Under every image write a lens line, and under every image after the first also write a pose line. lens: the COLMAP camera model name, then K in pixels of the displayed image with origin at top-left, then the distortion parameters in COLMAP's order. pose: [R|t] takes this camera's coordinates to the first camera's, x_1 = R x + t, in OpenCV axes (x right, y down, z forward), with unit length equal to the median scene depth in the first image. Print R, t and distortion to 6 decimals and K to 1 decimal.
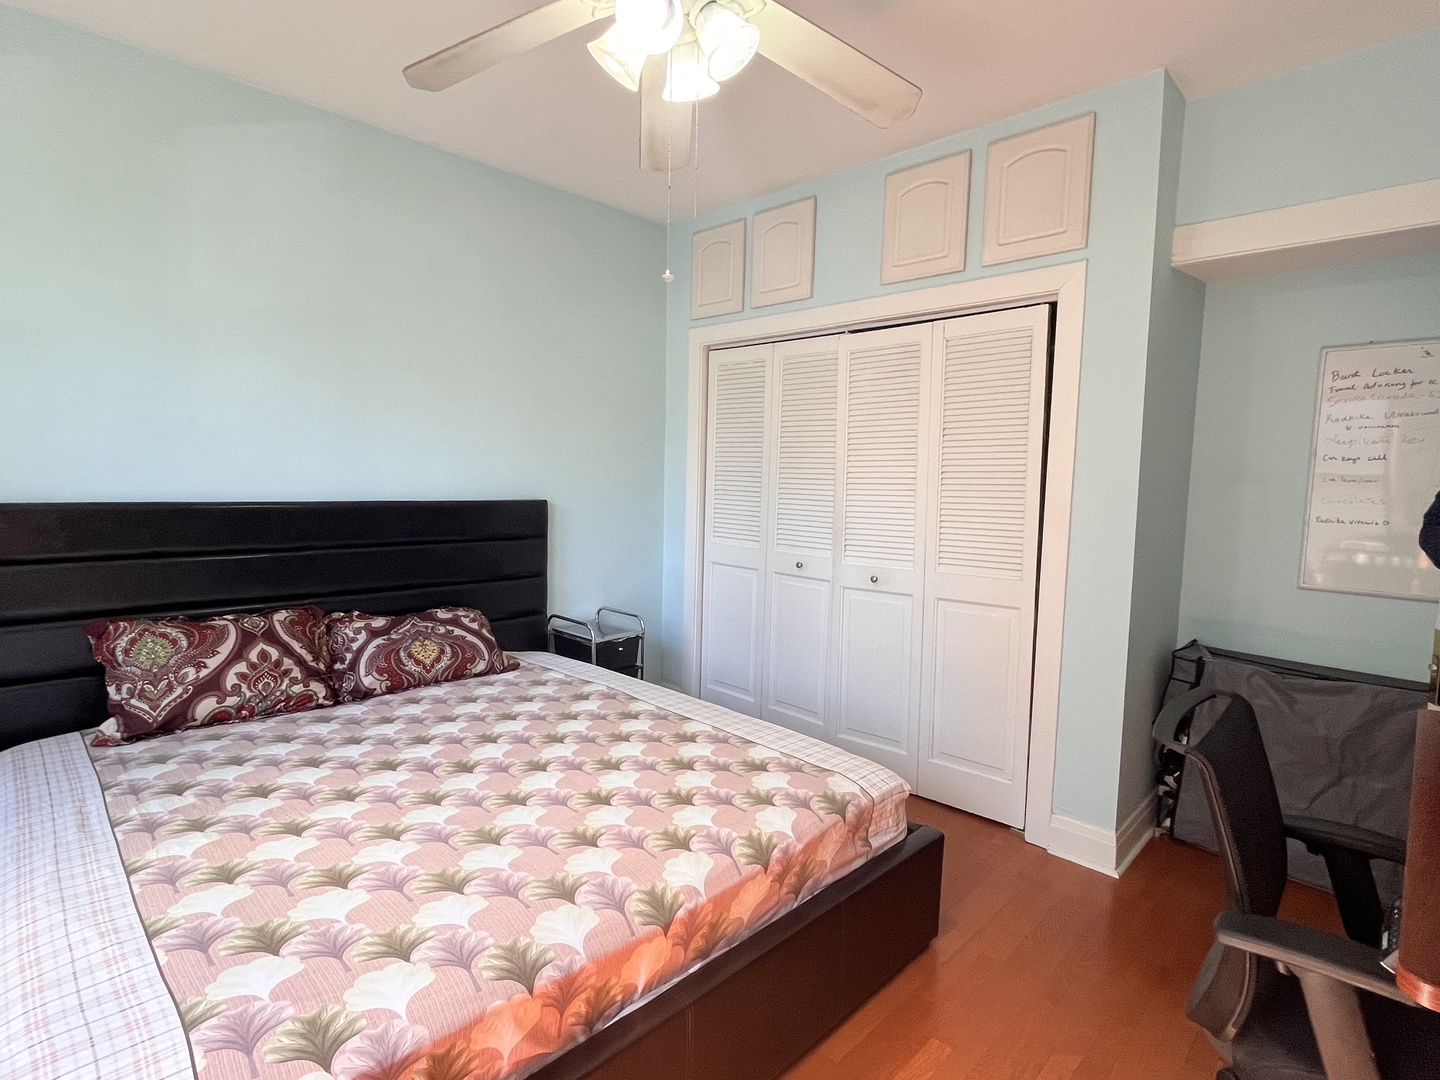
lens RADIAL K [[724.8, 0, 721.1], [0, 724.8, 539.5], [0, 0, 1]] dist [-0.003282, -0.000372]
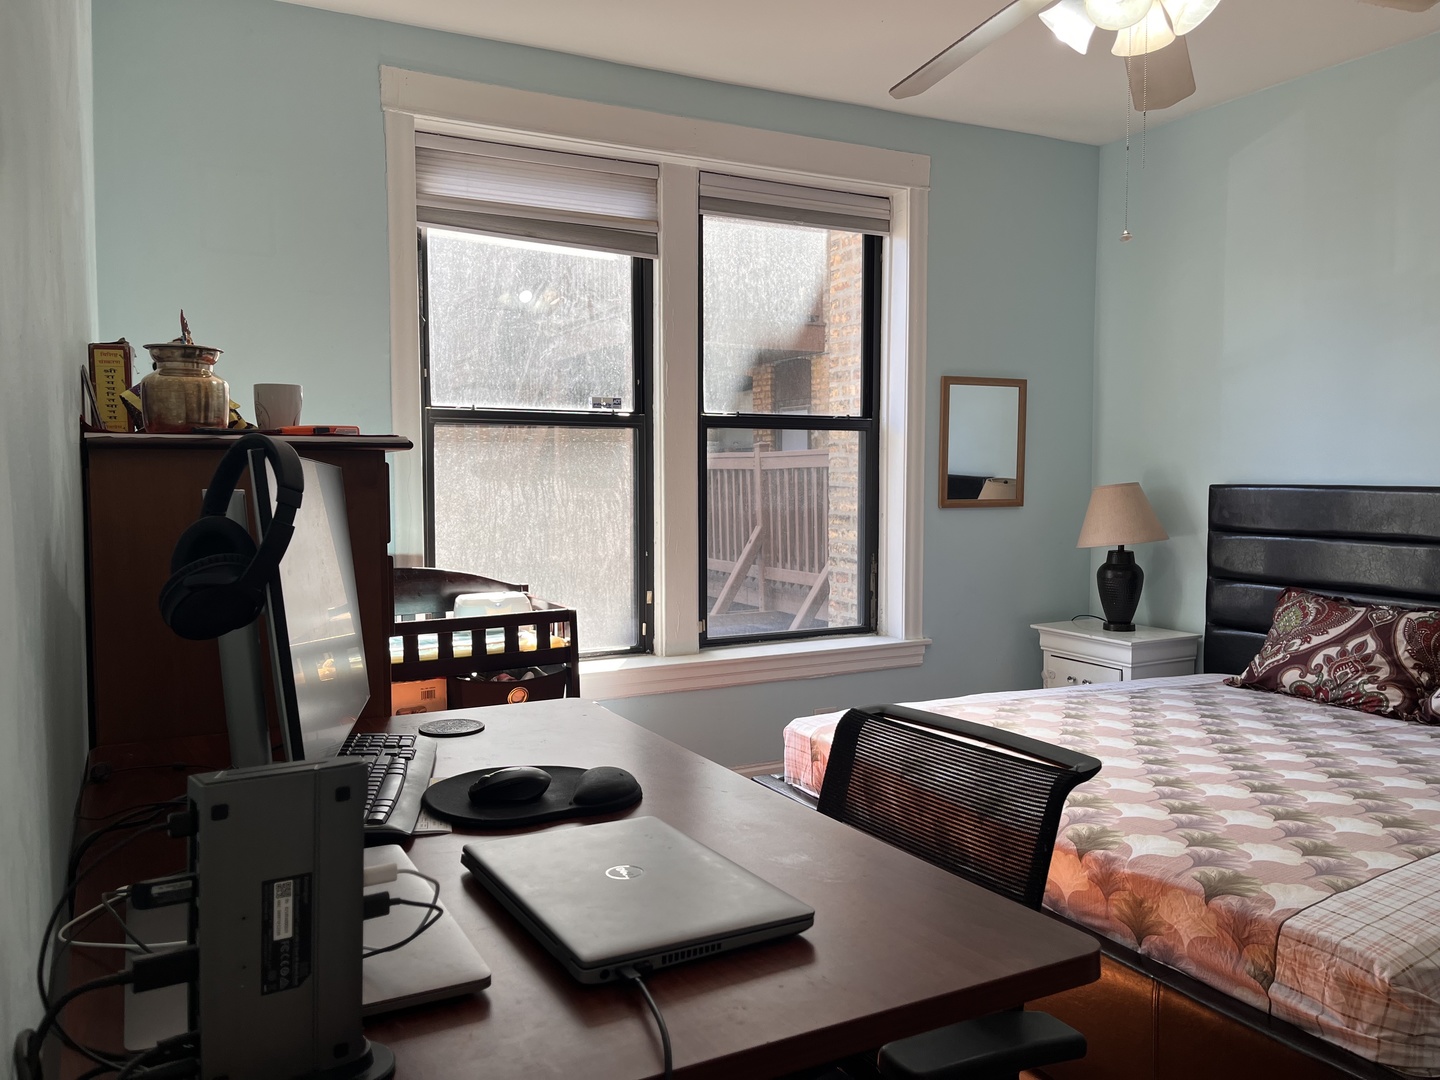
lens RADIAL K [[1103.3, 0, 680.5], [0, 1103.3, 519.0], [0, 0, 1]] dist [0.054881, -0.092310]
pose [[-0.316655, 0.021123, -0.948305, 1.054254], [-0.085586, 0.995038, 0.050743, -0.002990], [0.944672, 0.097230, -0.313276, 0.618054]]
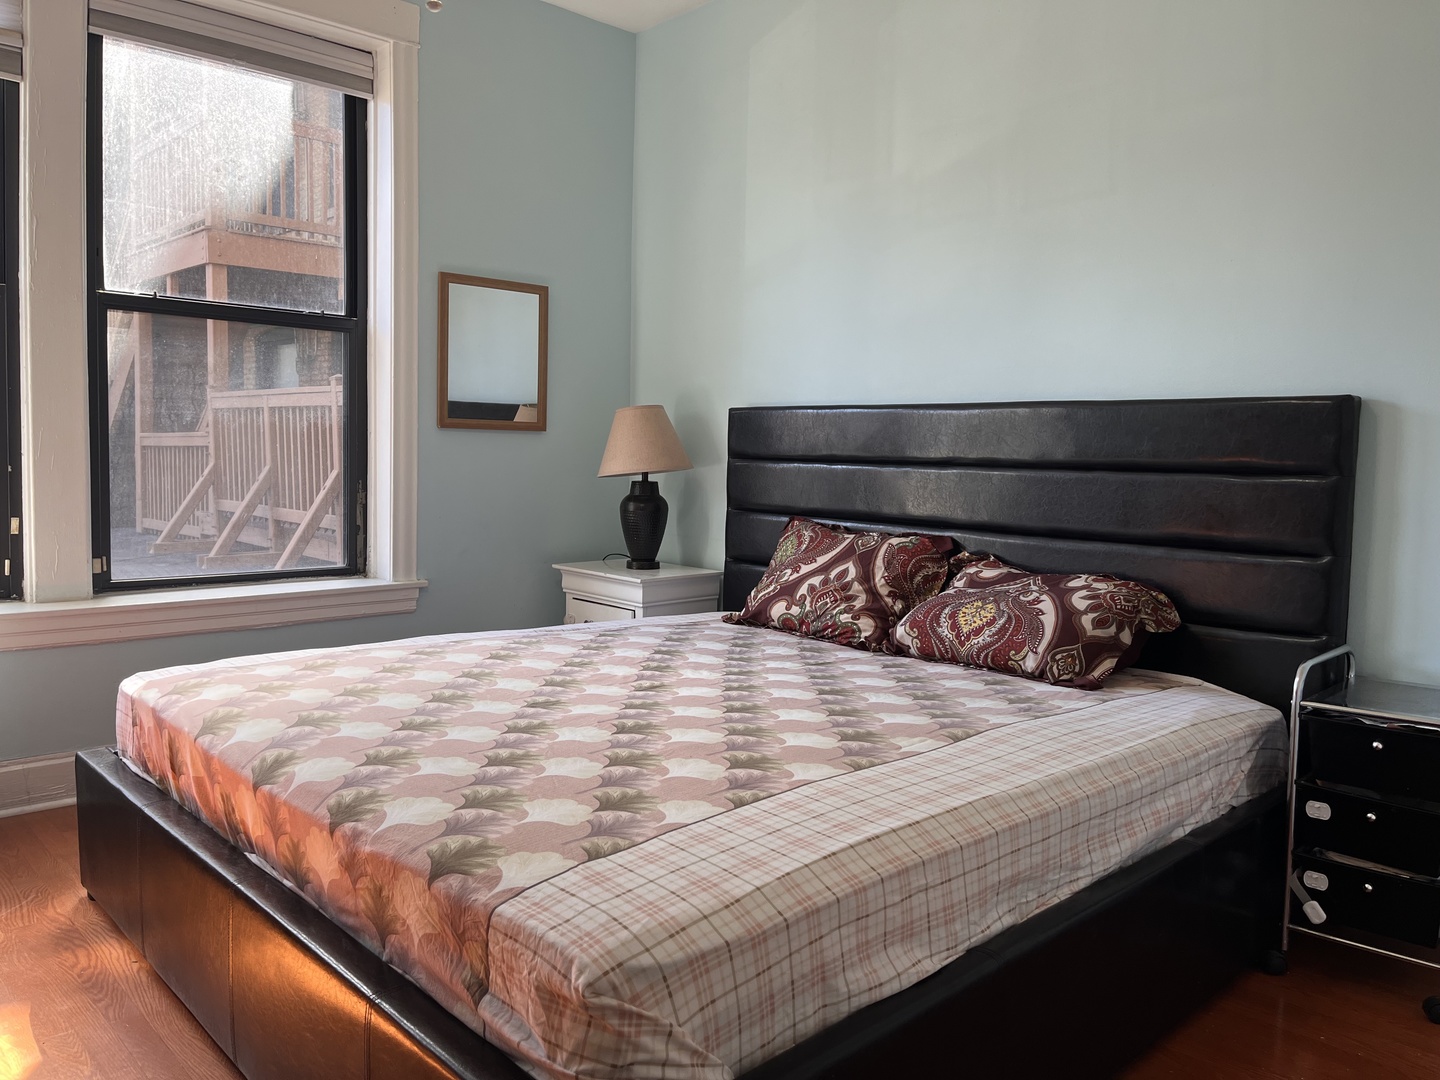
lens RADIAL K [[1103.3, 0, 711.0], [0, 1103.3, 509.7], [0, 0, 1]] dist [0.054881, -0.092310]
pose [[-0.044630, 0.033695, -0.998435, 0.725914], [-0.107775, 0.993436, 0.038343, 0.050352], [0.993173, 0.109318, -0.040706, 0.915895]]
